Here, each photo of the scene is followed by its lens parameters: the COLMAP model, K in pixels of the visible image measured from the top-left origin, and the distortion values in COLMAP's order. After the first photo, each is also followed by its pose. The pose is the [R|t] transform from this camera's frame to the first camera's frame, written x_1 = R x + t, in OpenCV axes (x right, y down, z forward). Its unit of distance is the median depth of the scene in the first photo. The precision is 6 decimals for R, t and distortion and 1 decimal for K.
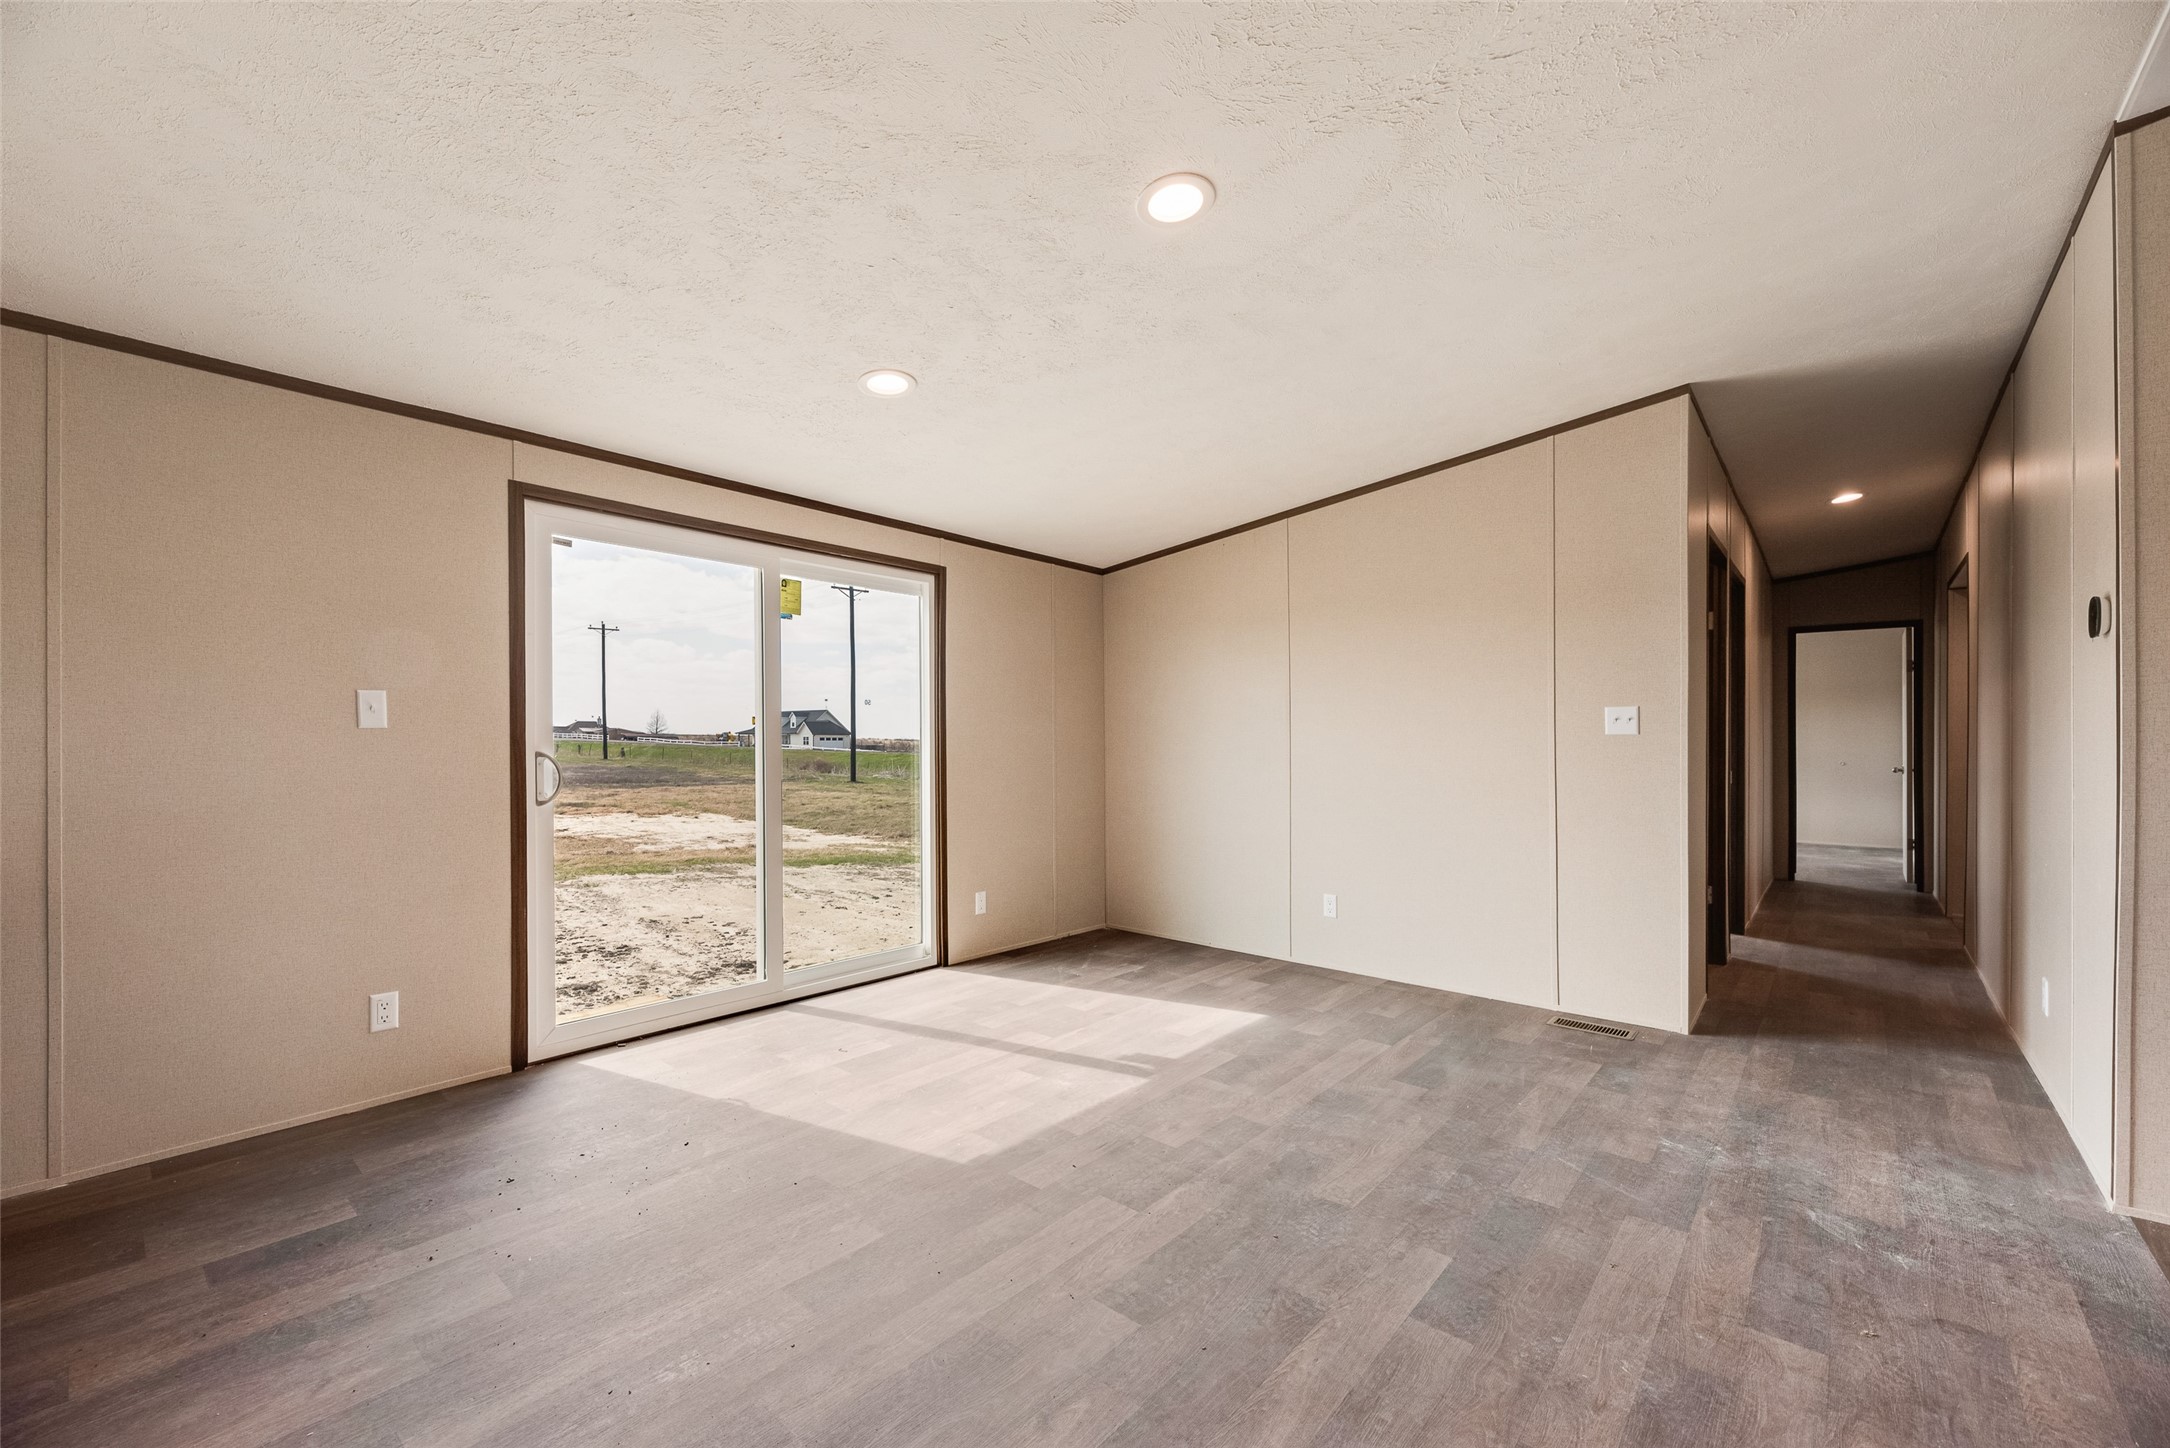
lens RADIAL K [[873.9, 0, 1077.0], [0, 873.9, 732.3], [0, 0, 1]] dist [0.003539, -0.000518]
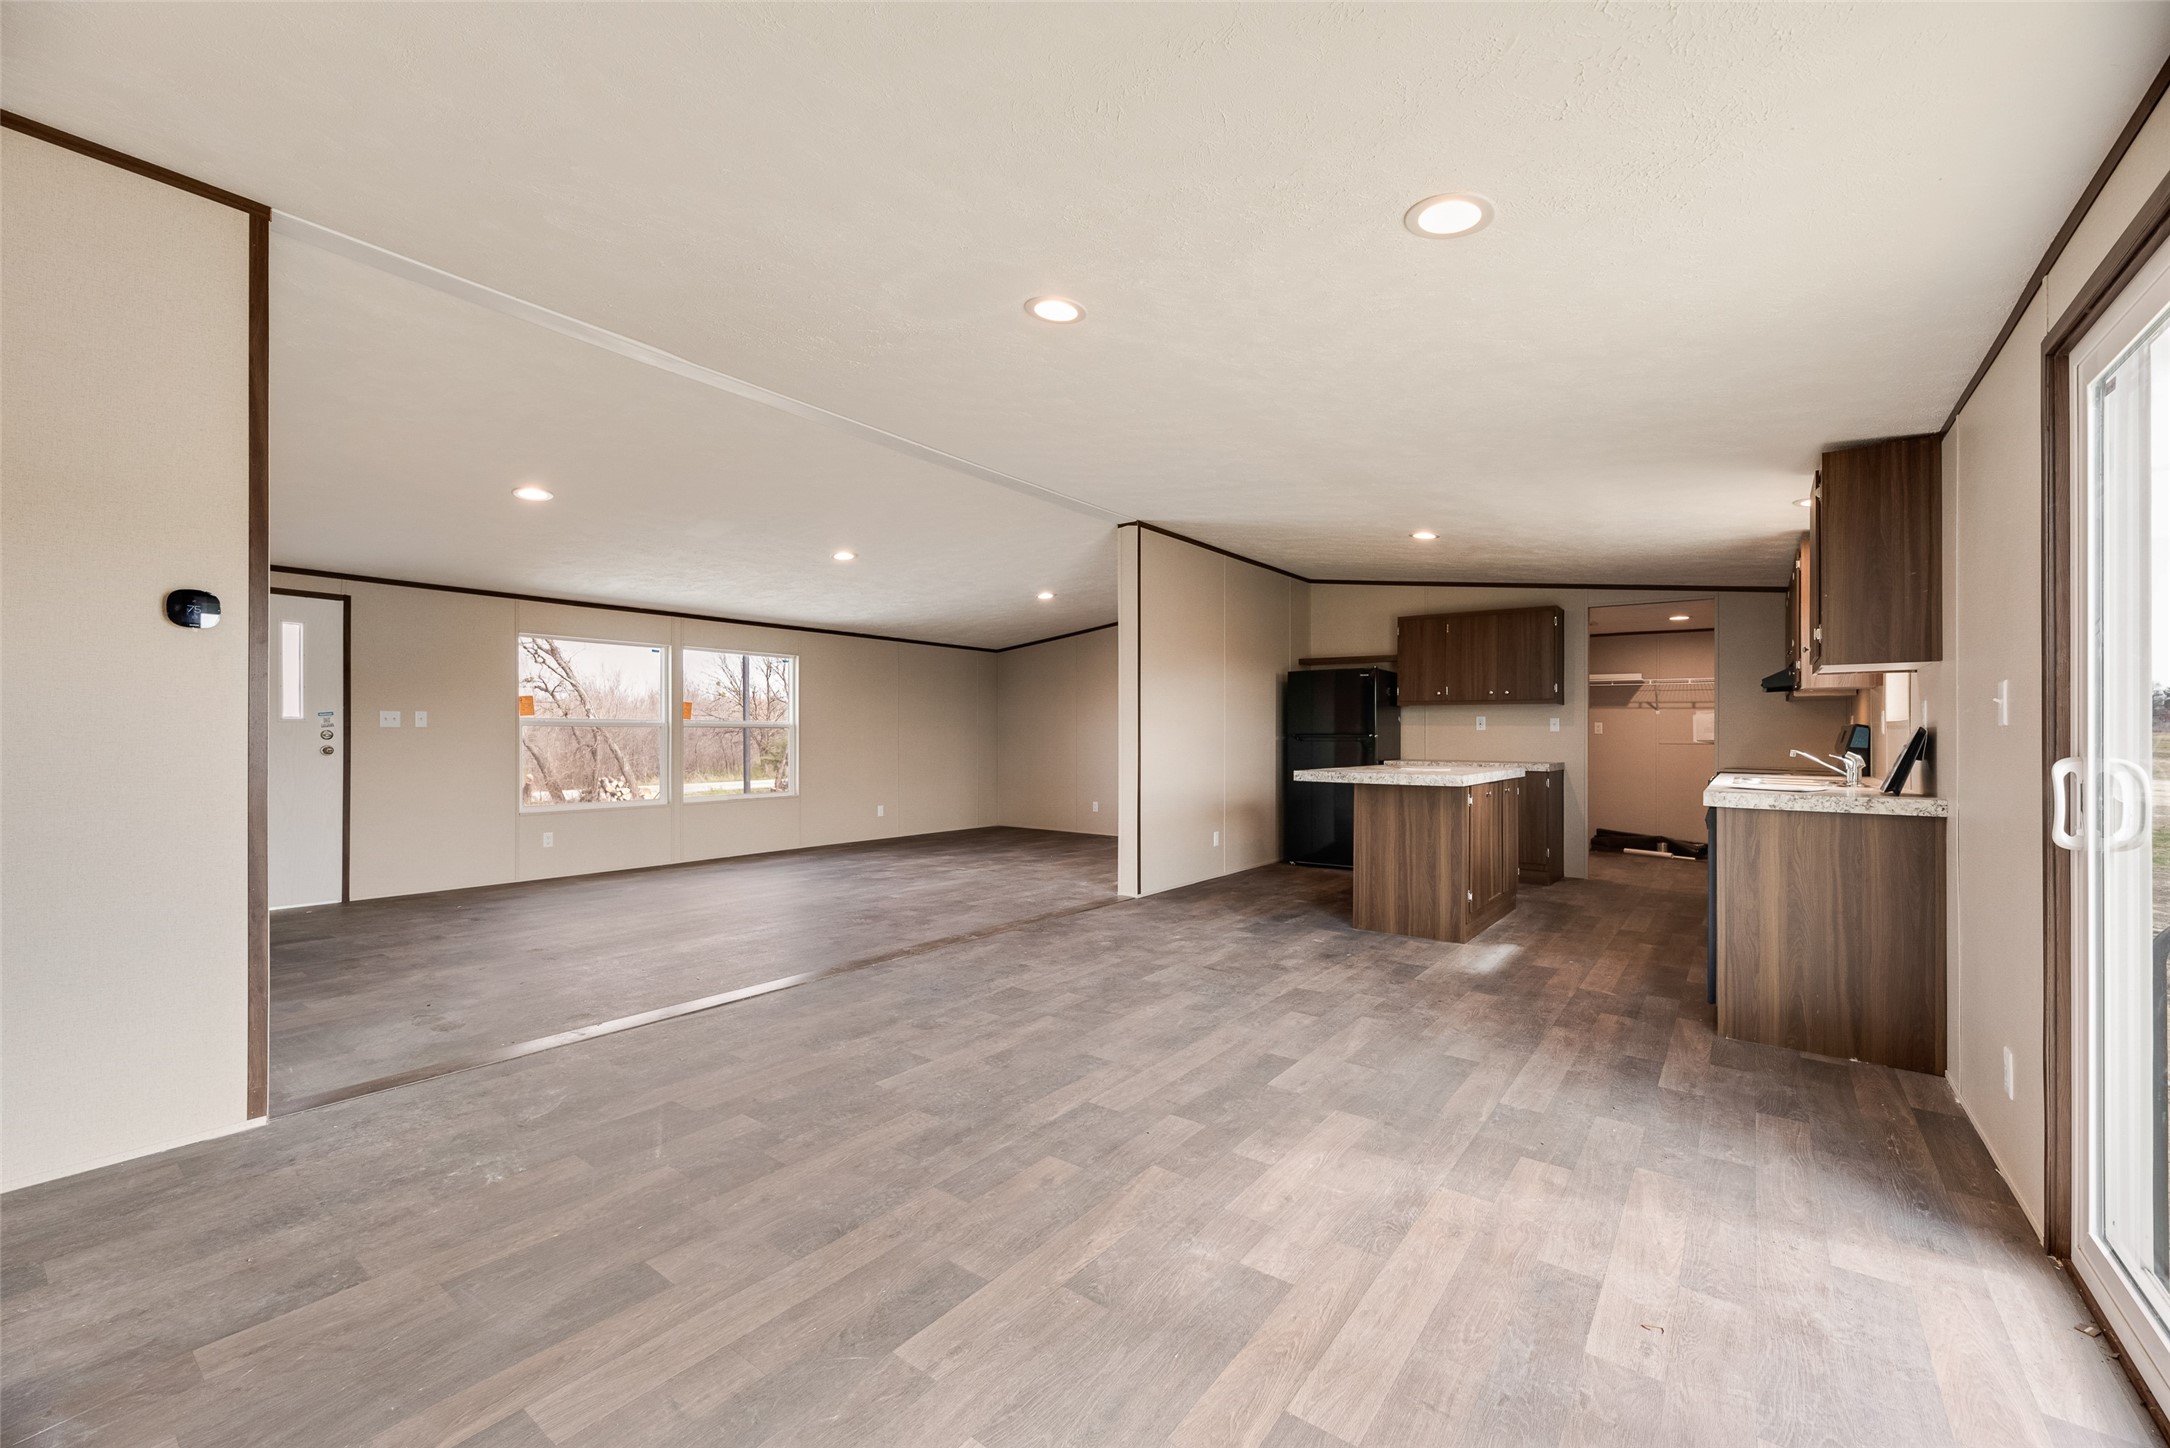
lens RADIAL K [[873.9, 0, 1091.1], [0, 873.9, 719.1], [0, 0, 1]] dist [0.003539, -0.000518]
pose [[-0.997047, -0.011553, -0.075916, 0.154233], [-0.009456, 0.999565, -0.027929, 0.022911], [0.076206, -0.027129, -0.996723, 2.086069]]
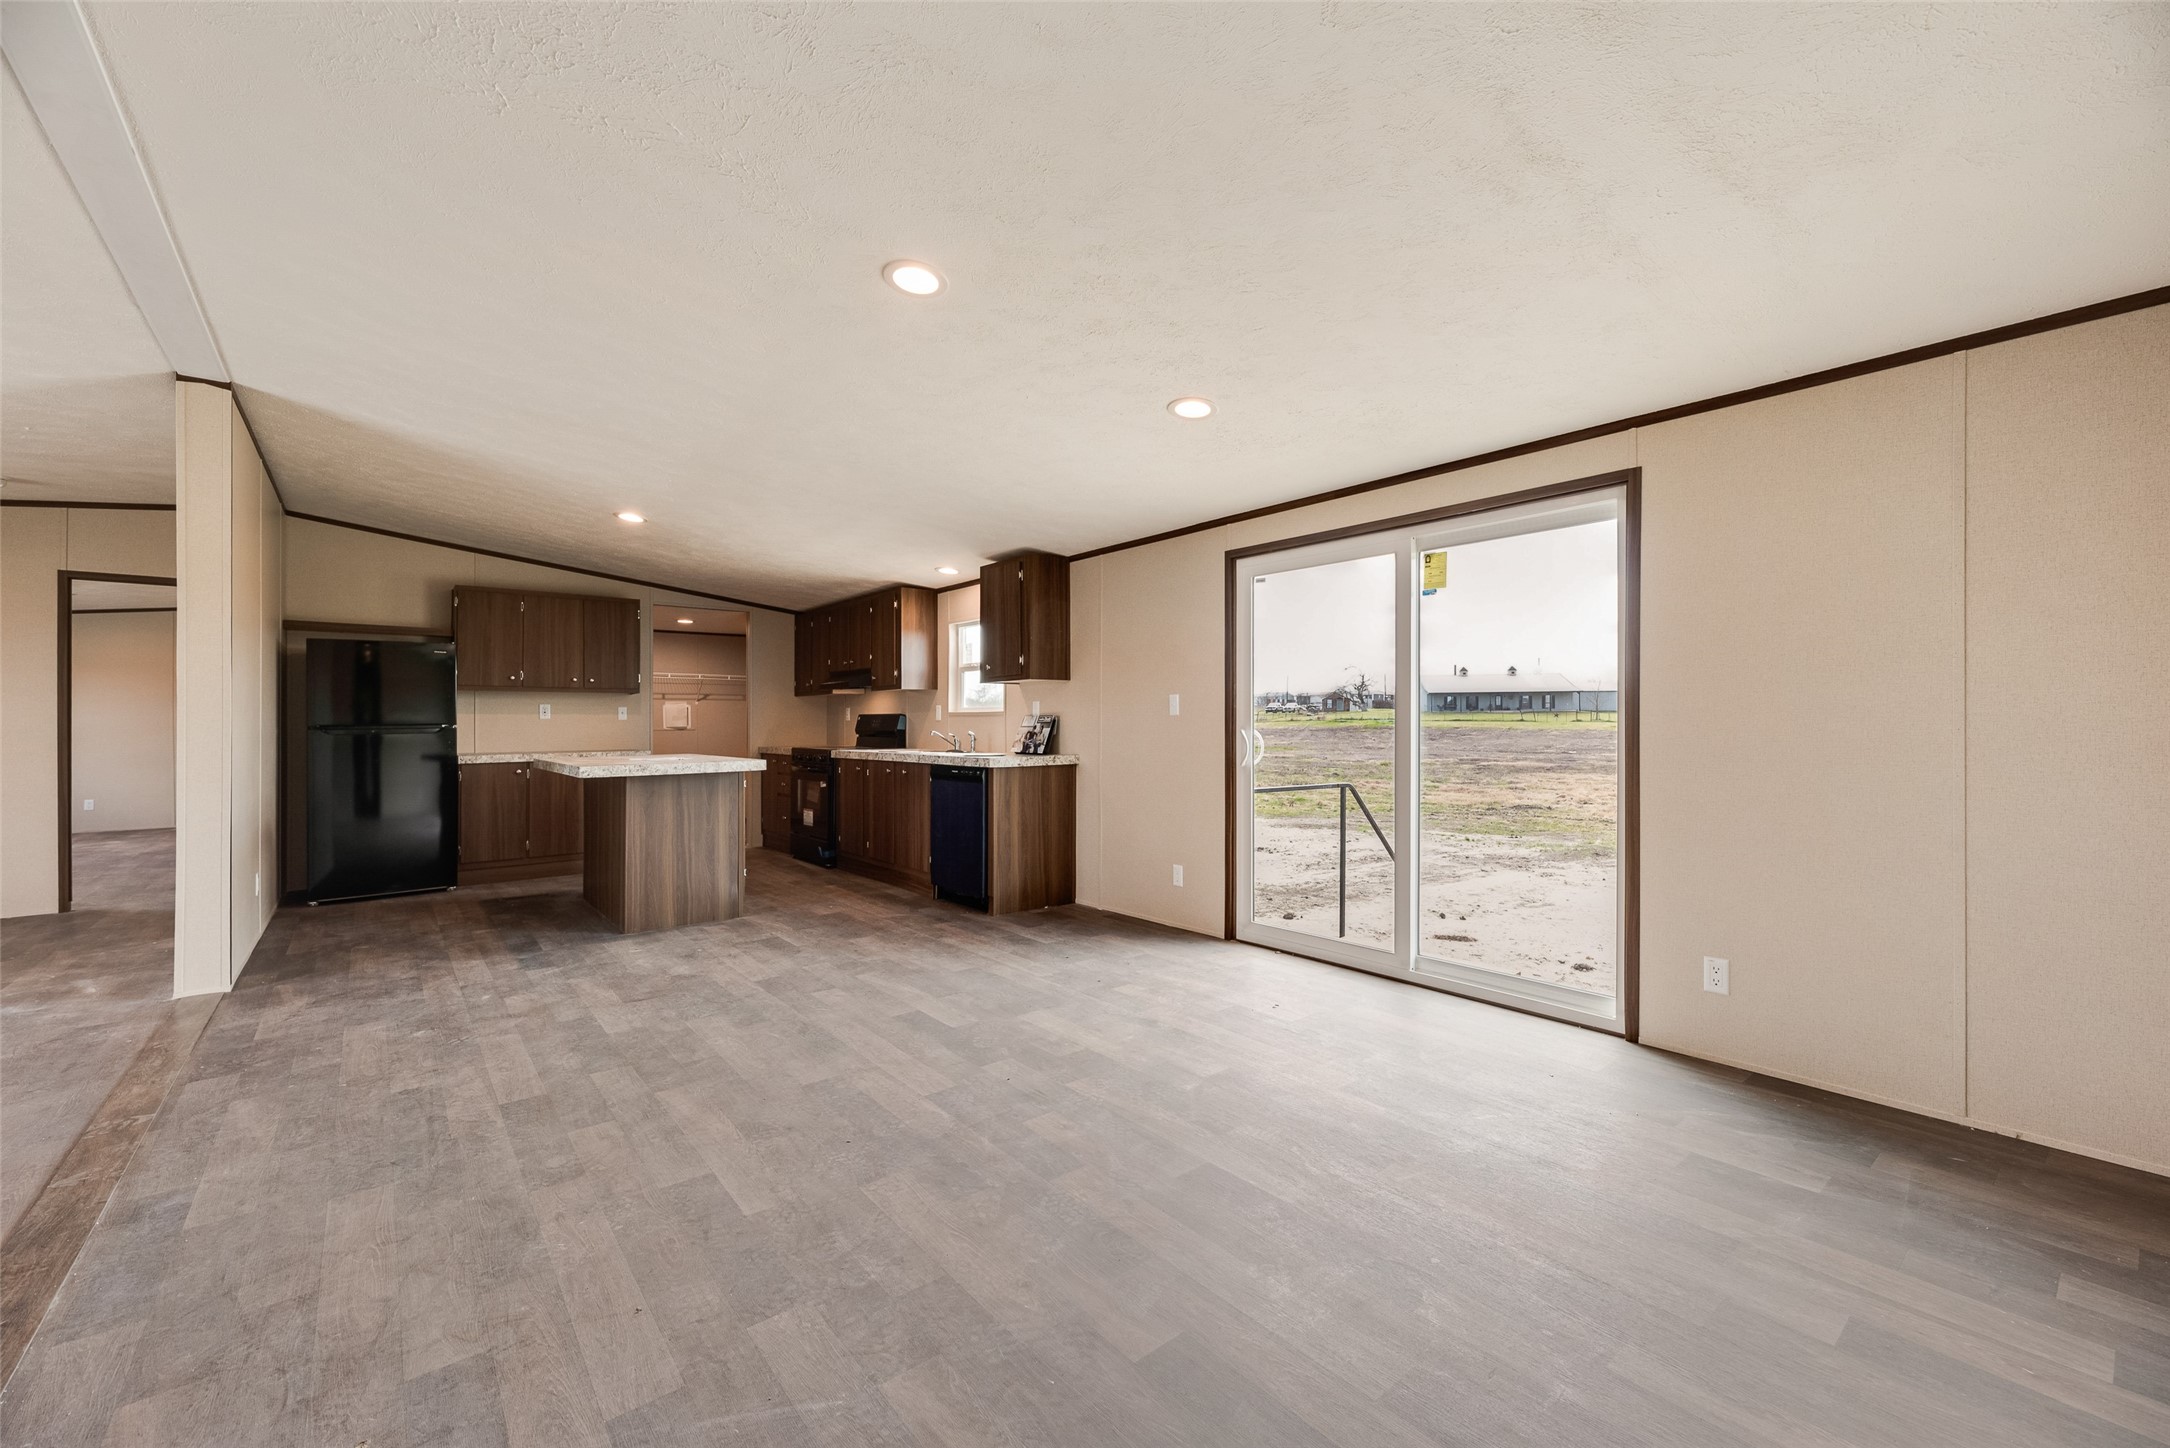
lens RADIAL K [[873.9, 0, 1086.3], [0, 873.9, 719.5], [0, 0, 1]] dist [0.003539, -0.000518]
pose [[-0.162570, -0.006646, -0.986675, 1.165335], [0.015275, 0.999841, -0.009252, 0.019303], [0.986579, -0.016575, -0.162442, 1.316044]]
